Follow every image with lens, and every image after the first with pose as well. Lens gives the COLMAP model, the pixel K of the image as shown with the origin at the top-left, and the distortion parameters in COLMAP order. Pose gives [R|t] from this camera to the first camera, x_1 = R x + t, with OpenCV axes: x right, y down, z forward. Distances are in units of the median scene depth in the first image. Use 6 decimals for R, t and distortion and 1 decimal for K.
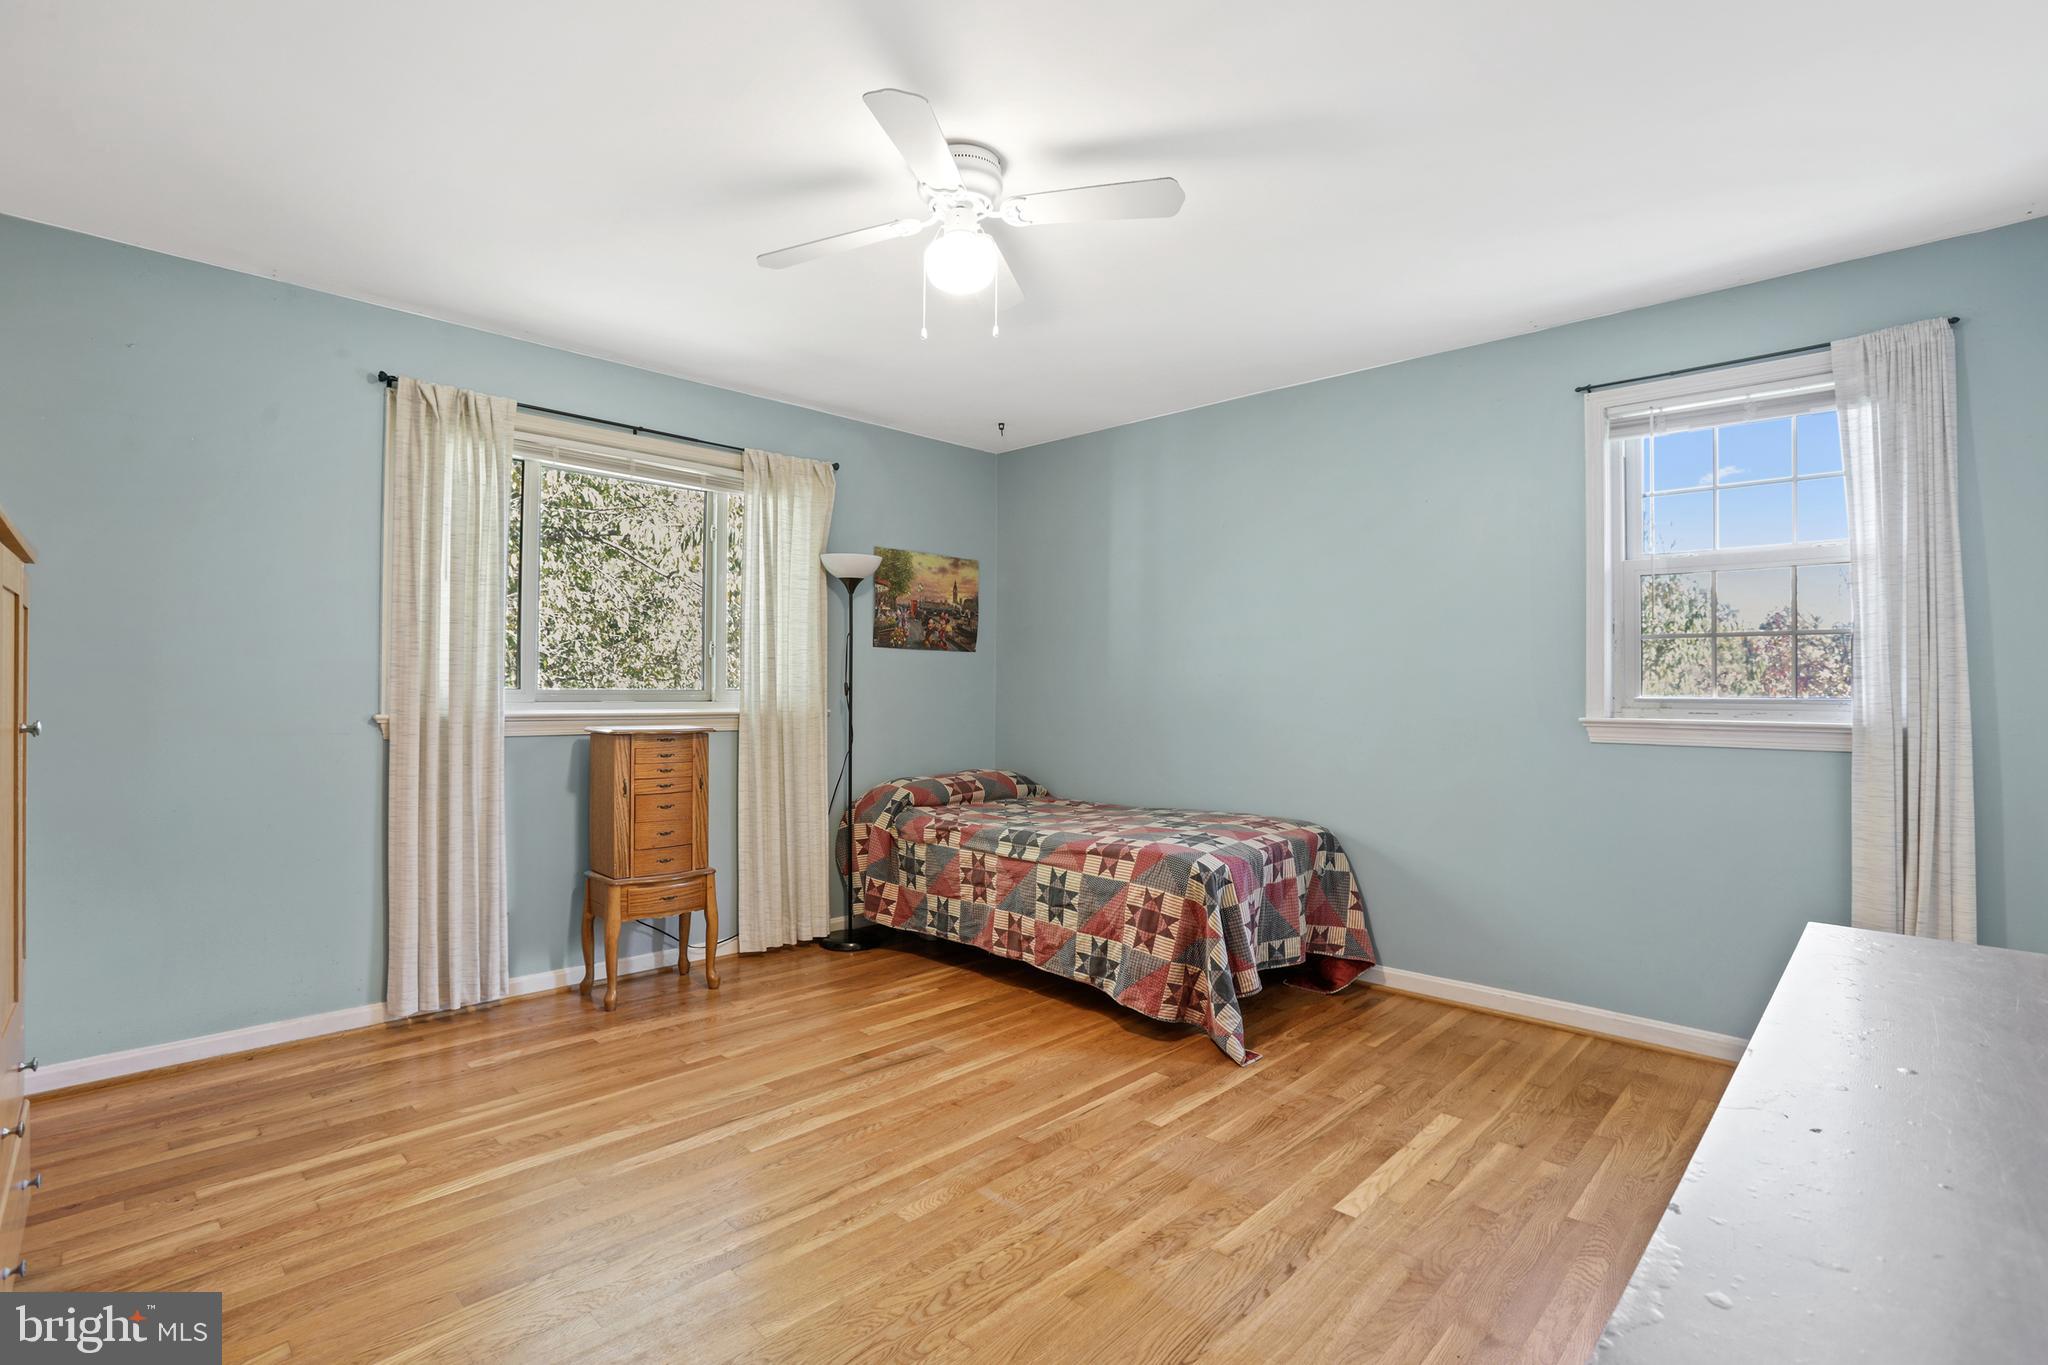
lens RADIAL K [[948.9, 0, 1031.7], [0, 948.9, 675.0], [0, 0, 1]] dist [-0.084688, 0.042717]
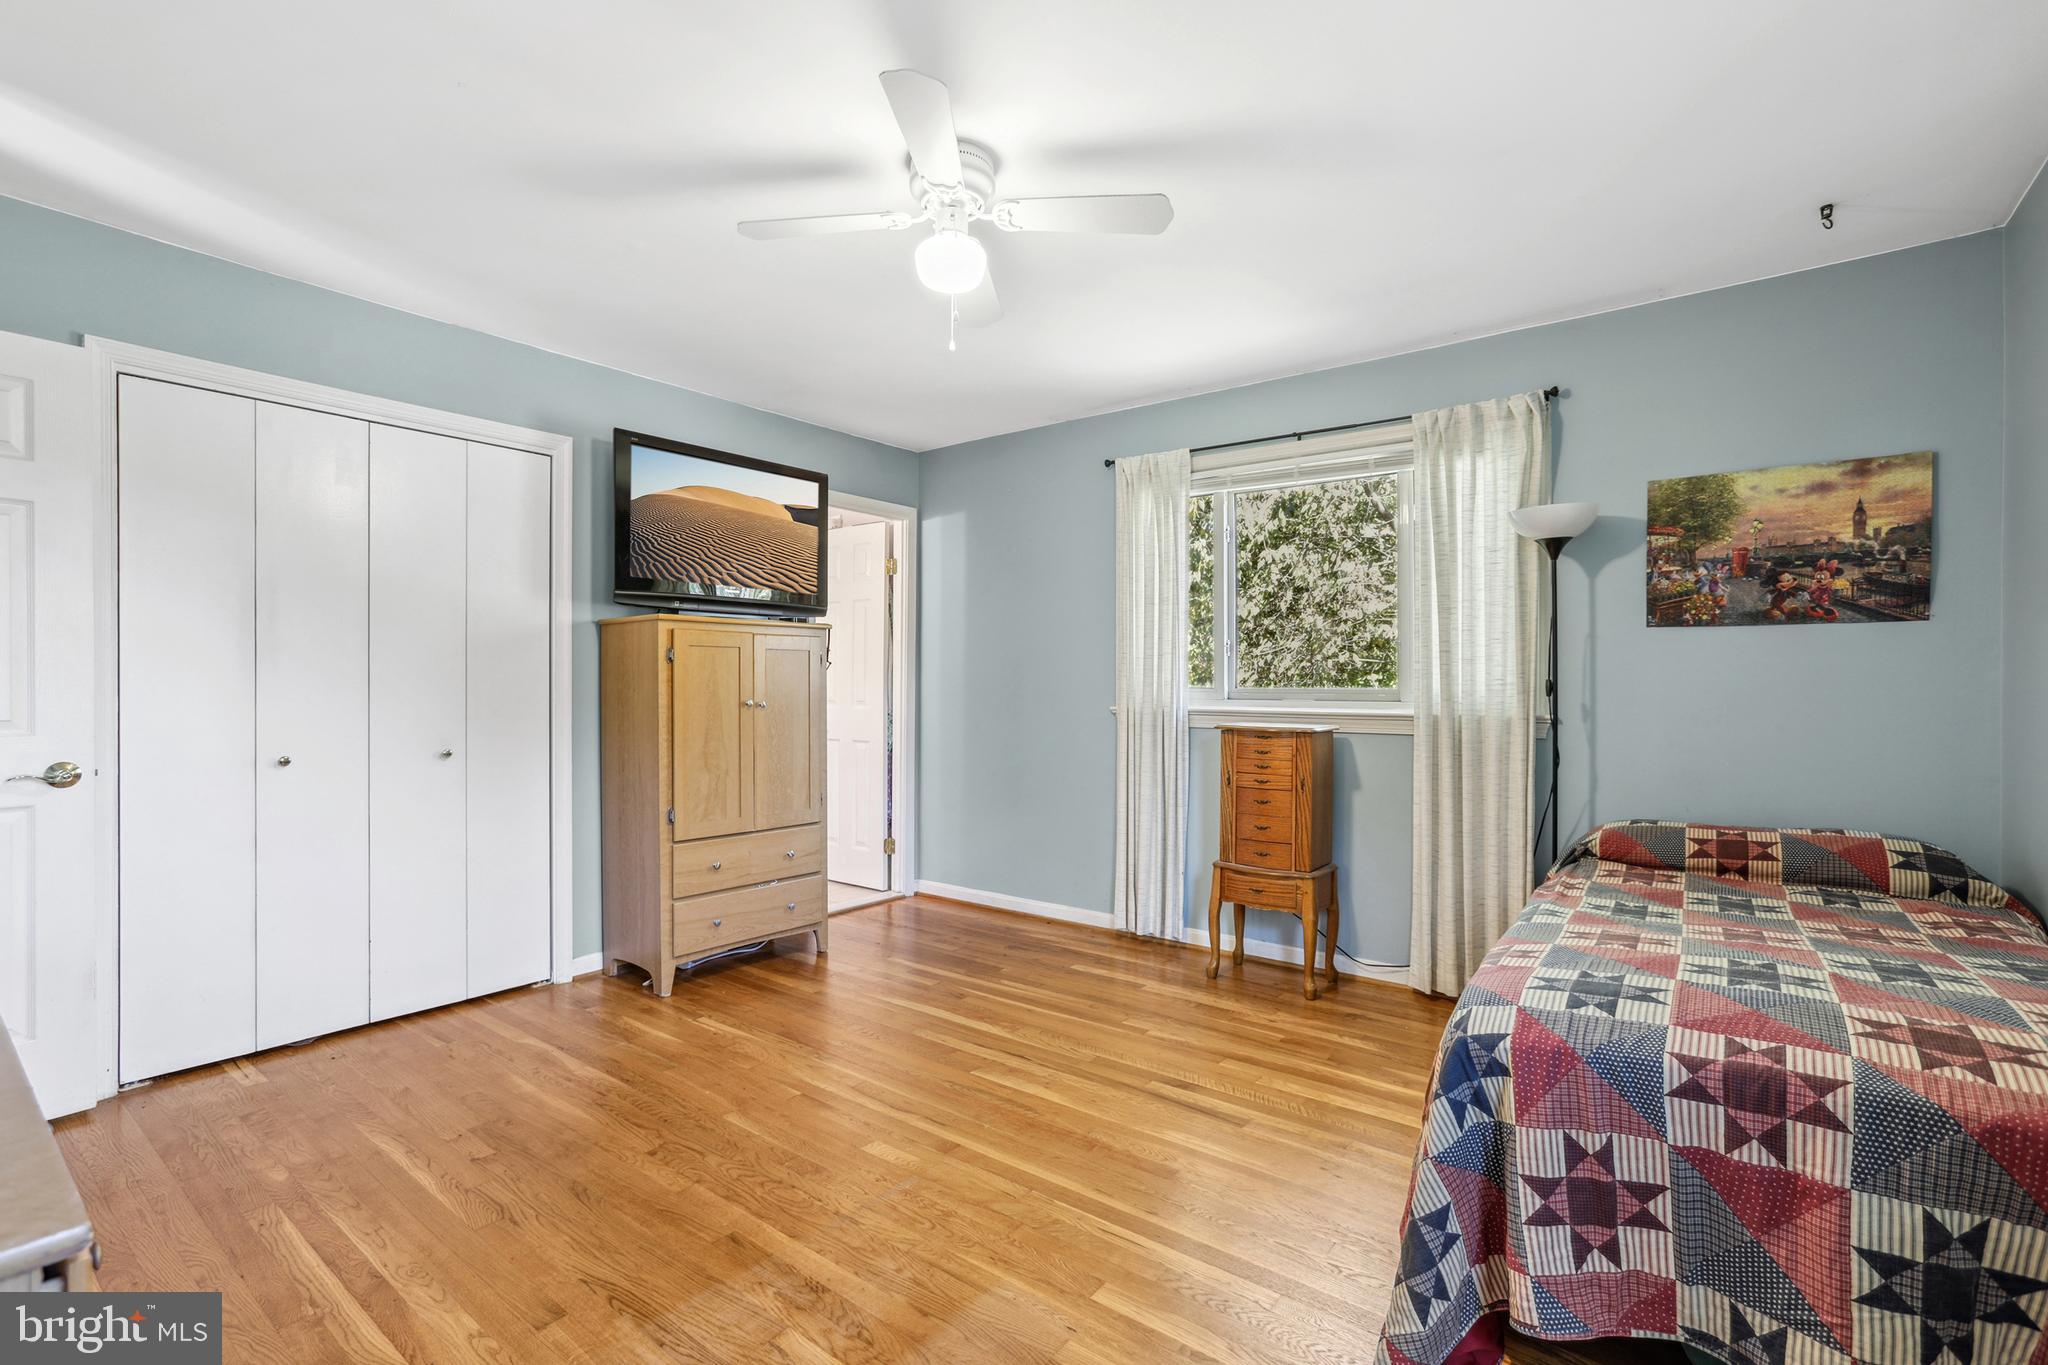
lens RADIAL K [[937.5, 0, 1024.0], [0, 937.5, 682.5], [0, 0, 1]] dist [-0.019322, 0.014007]
pose [[0.111076, -0.007400, -0.993784, 0.598792], [0.012595, 0.999902, -0.006038, 0.011678], [0.993732, -0.011846, 0.111158, 0.617907]]
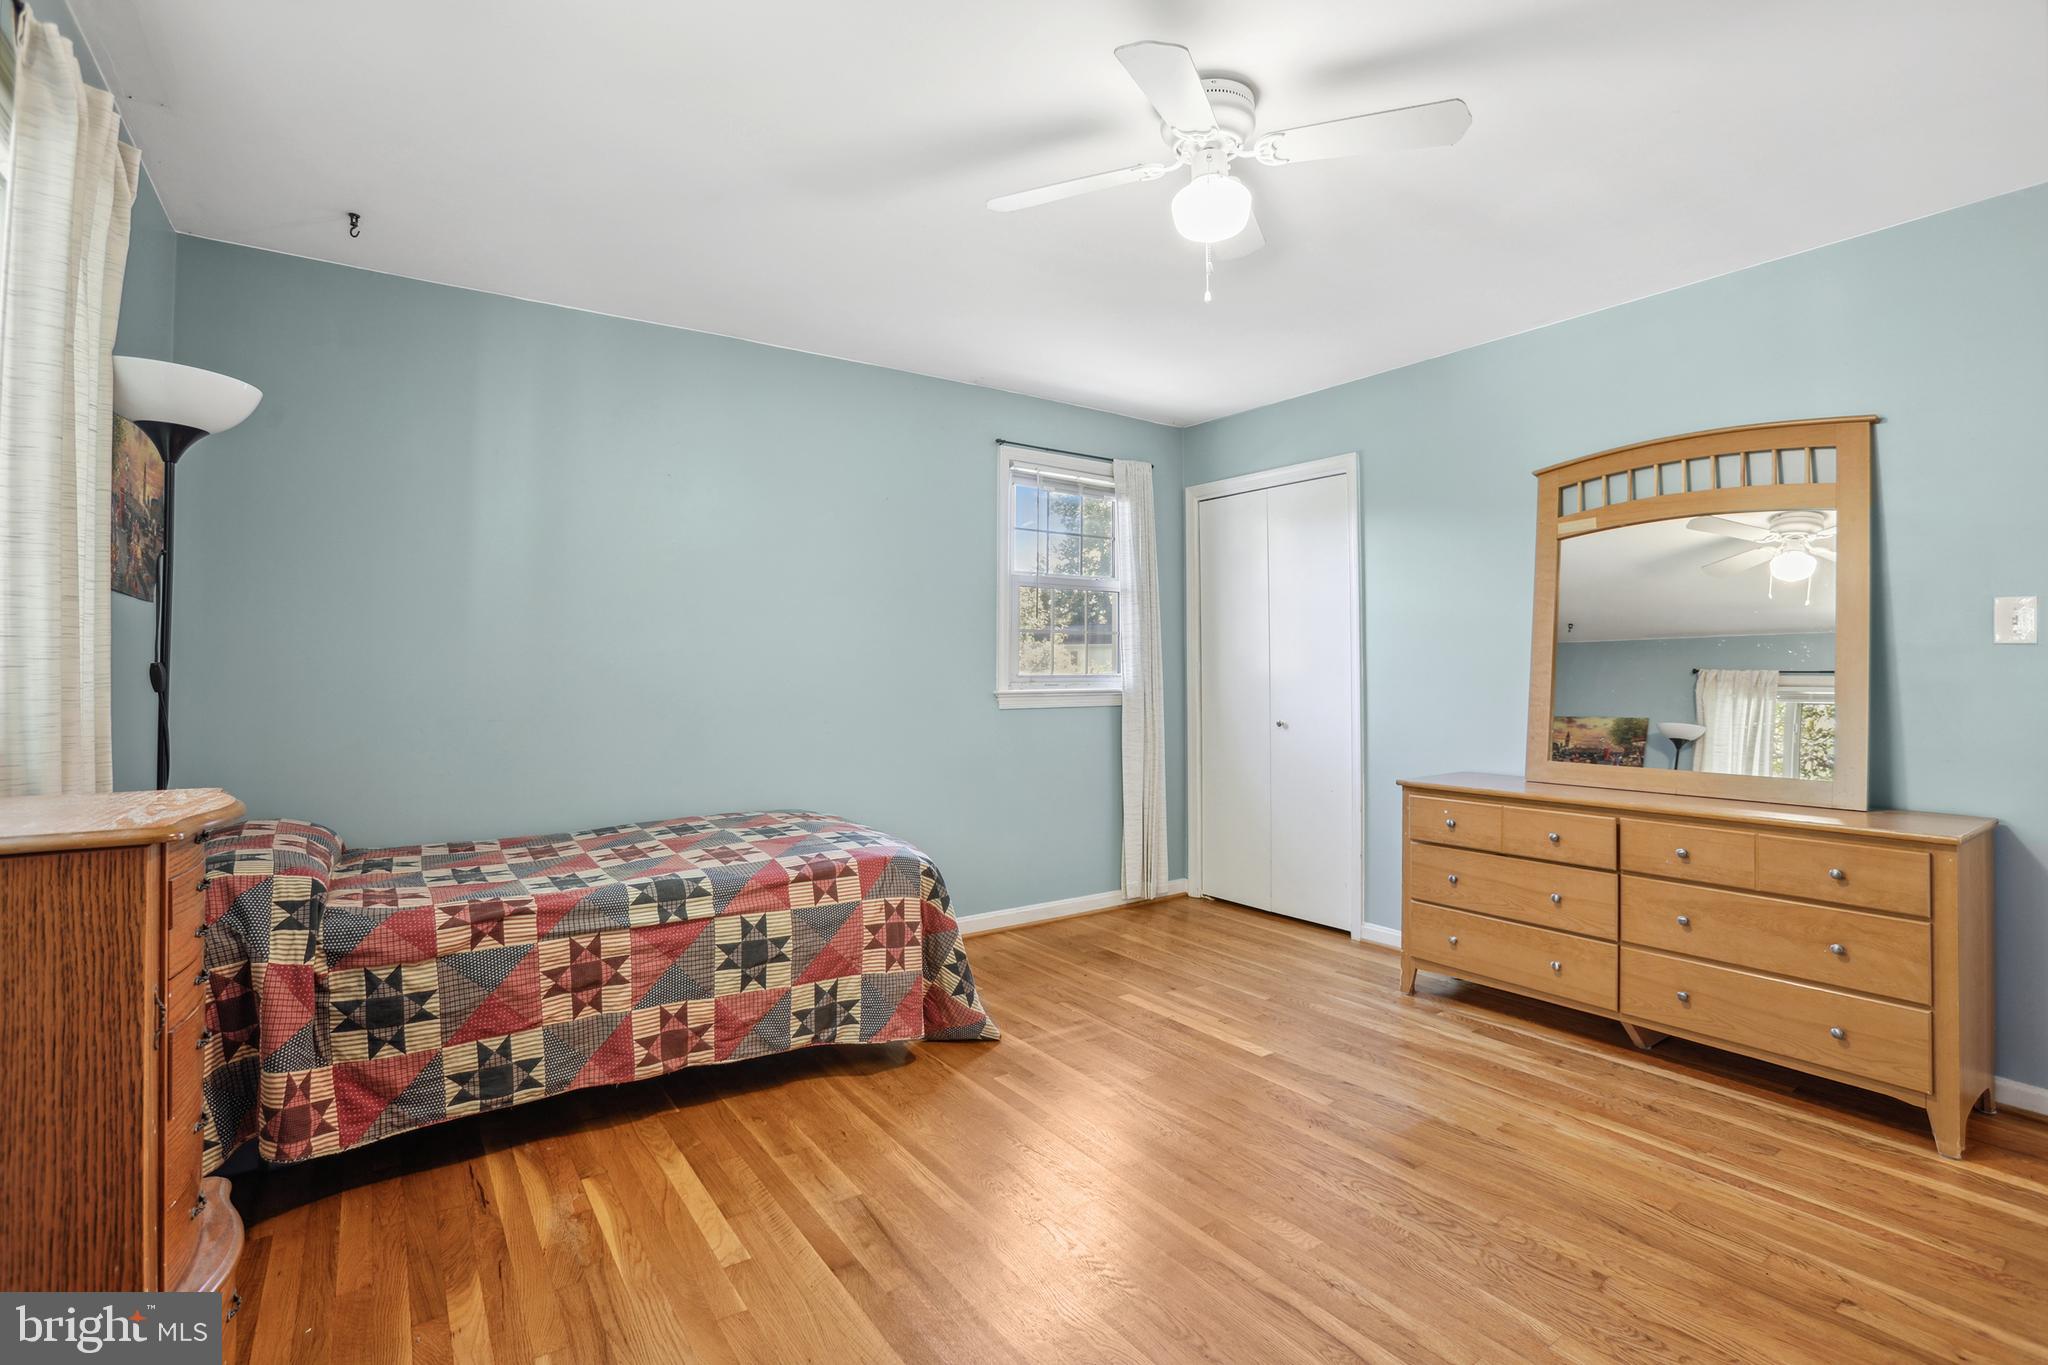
lens RADIAL K [[936.1, 0, 1019.2], [0, 936.1, 635.0], [0, 0, 1]] dist [-0.076029, 0.033152]
pose [[0.200671, 0.028228, 0.979252, -0.637850], [-0.013264, 0.999571, -0.026096, 0.001589], [-0.979569, -0.007752, 0.200960, 0.643368]]
